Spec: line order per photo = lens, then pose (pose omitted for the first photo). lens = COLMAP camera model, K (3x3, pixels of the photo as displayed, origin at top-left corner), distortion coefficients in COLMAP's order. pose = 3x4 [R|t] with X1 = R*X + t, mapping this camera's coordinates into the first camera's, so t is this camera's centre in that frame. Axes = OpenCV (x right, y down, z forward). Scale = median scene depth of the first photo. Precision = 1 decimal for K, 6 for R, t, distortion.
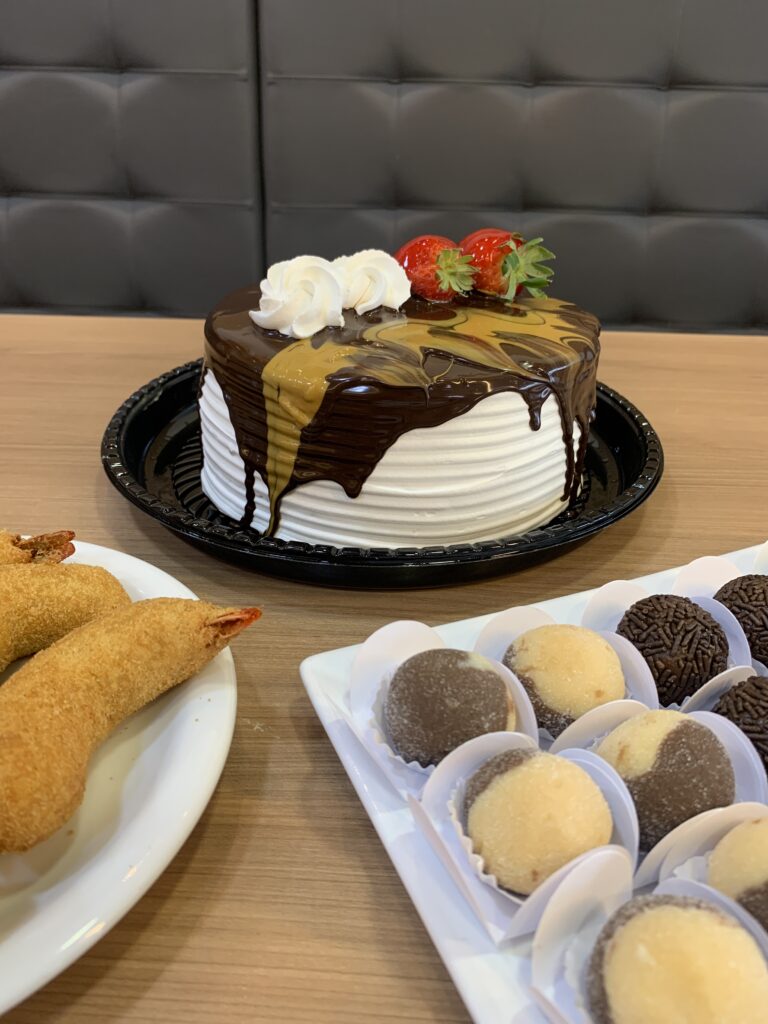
lens RADIAL K [[819.6, 0, 380.4], [0, 819.6, 538.3], [0, 0, 1]] dist [0.087586, -0.247184]
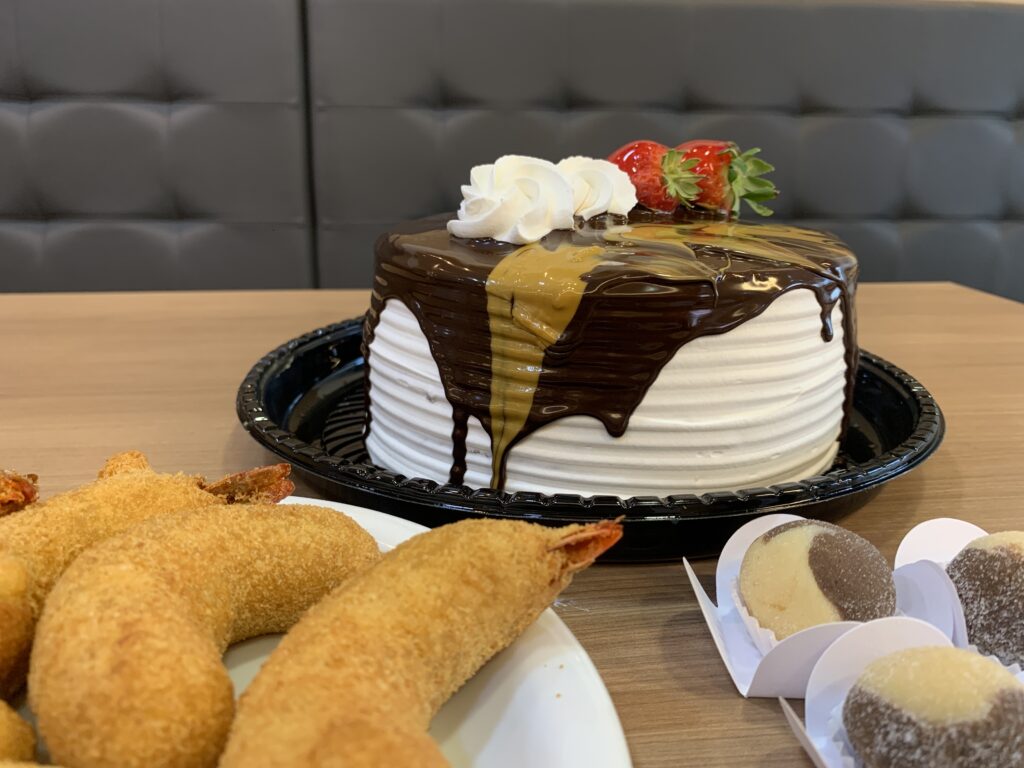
lens RADIAL K [[844.1, 0, 497.4], [0, 844.1, 386.7], [0, 0, 1]] dist [-0.007071, -0.018808]
pose [[0.992160, -0.053312, 0.113032, -0.213112], [0.077262, 0.972555, -0.219472, 0.062397], [-0.098230, 0.226484, 0.969049, 0.243168]]
